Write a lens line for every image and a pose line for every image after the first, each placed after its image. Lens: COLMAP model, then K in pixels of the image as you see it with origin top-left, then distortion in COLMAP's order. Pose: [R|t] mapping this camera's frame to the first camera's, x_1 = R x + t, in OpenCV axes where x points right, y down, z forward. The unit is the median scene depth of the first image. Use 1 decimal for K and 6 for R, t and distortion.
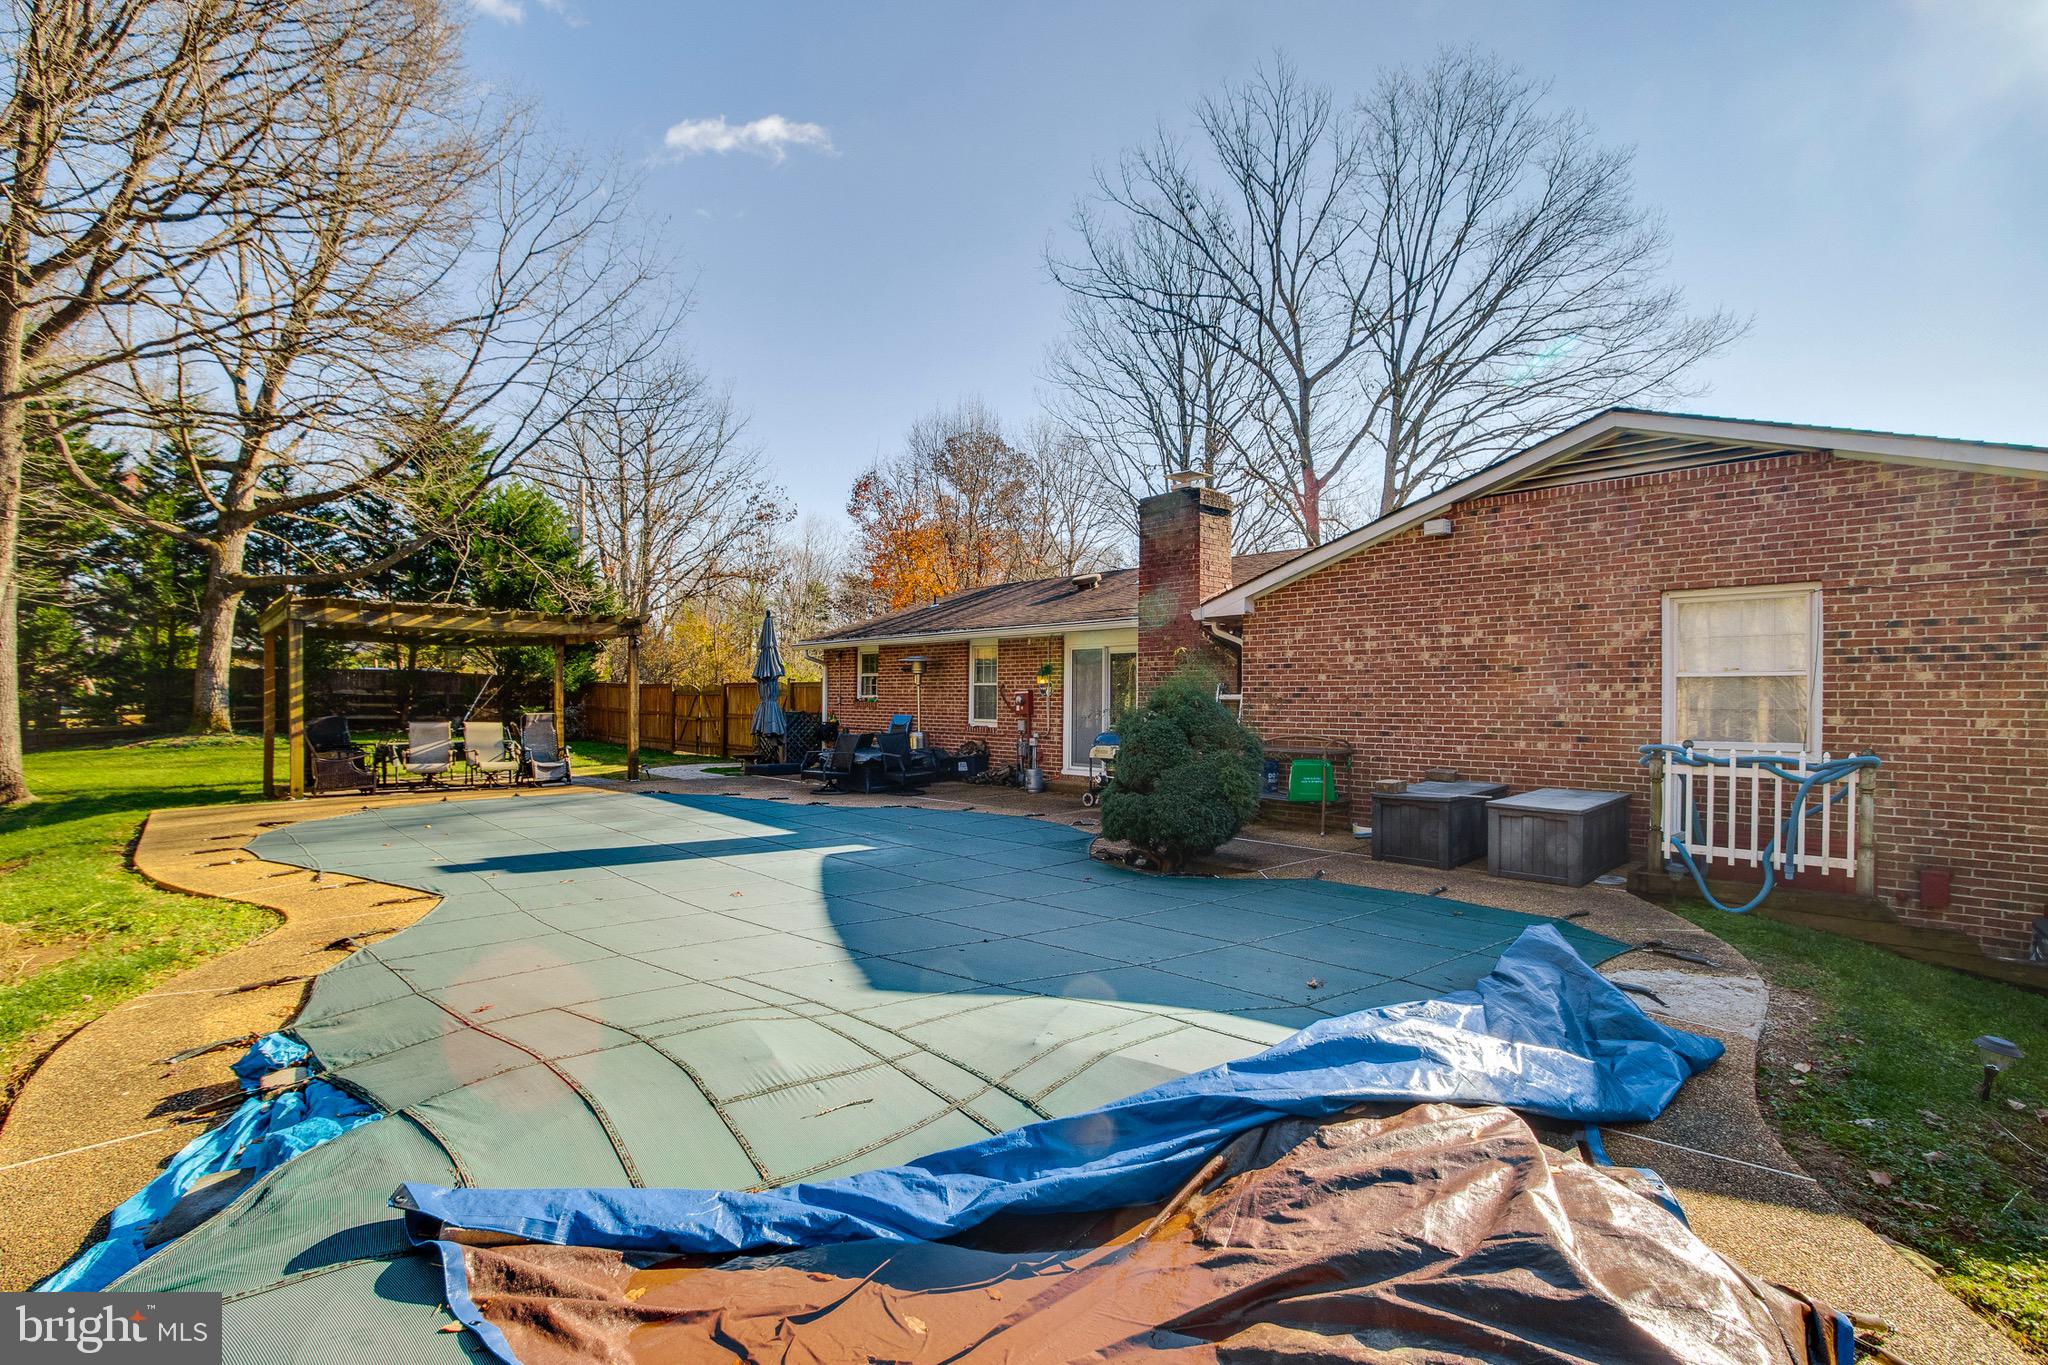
lens RADIAL K [[955.7, 0, 1014.3], [0, 955.7, 698.8], [0, 0, 1]] dist [-0.008427, 0.001187]
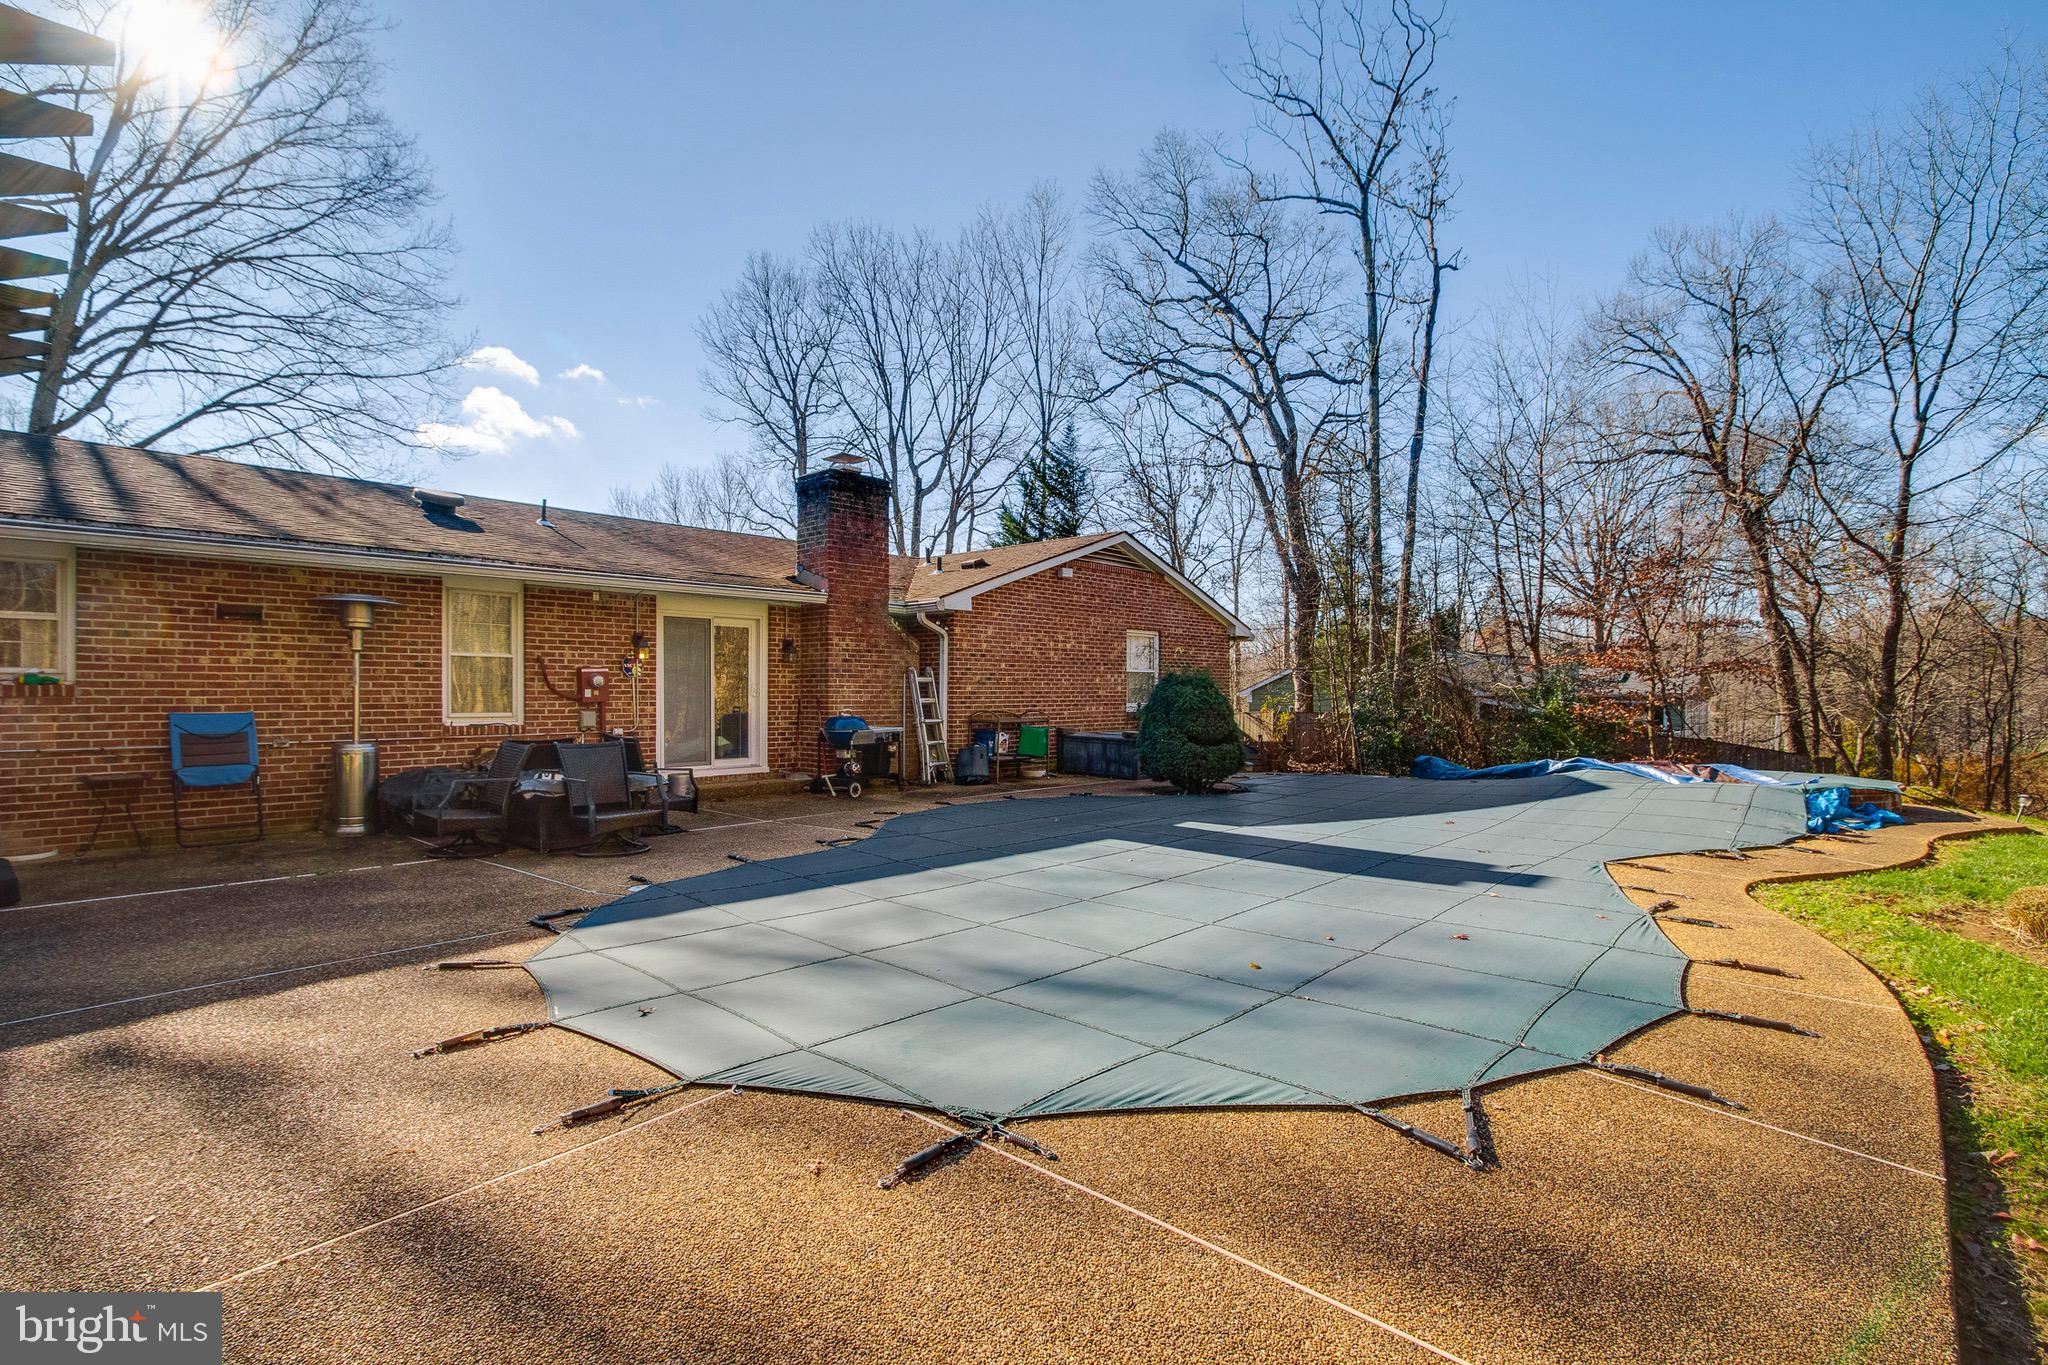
lens RADIAL K [[955.7, 0, 1014.3], [0, 955.7, 698.8], [0, 0, 1]] dist [-0.008427, 0.001187]
pose [[-0.085657, -0.008053, 0.996292, -0.735808], [0.002219, 0.999963, 0.008273, 0.009421], [-0.996322, 0.002920, -0.085636, 0.802665]]
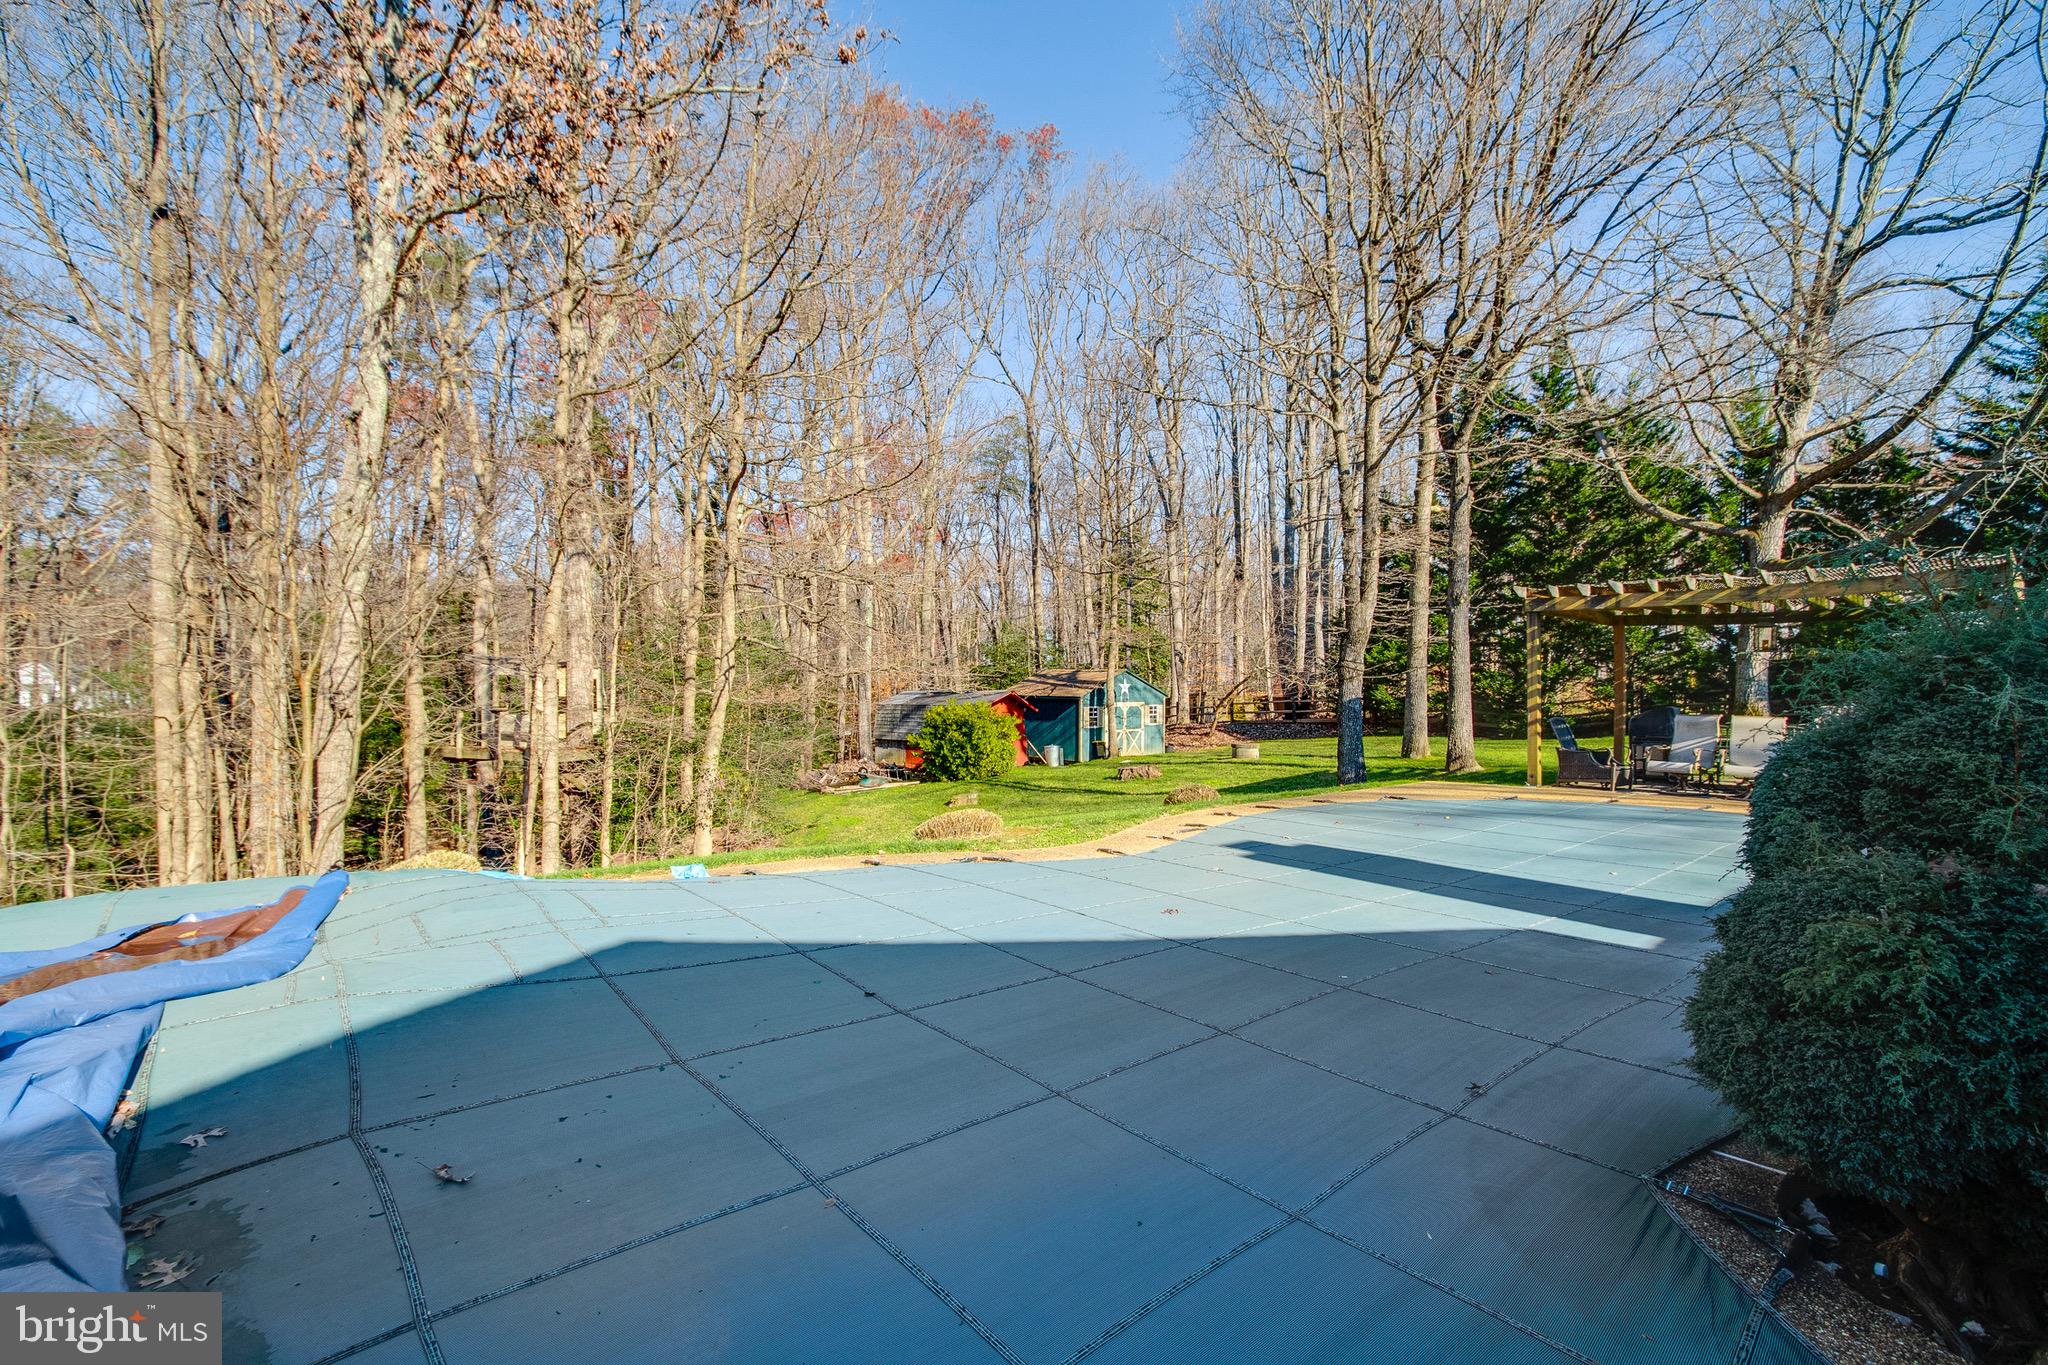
lens RADIAL K [[955.7, 0, 1014.3], [0, 955.7, 698.8], [0, 0, 1]] dist [-0.008427, 0.001187]
pose [[-0.015993, 0.004027, -0.999864, 0.256869], [0.002473, 0.999989, 0.003988, 0.005798], [0.999869, -0.002409, -0.016003, 0.405132]]
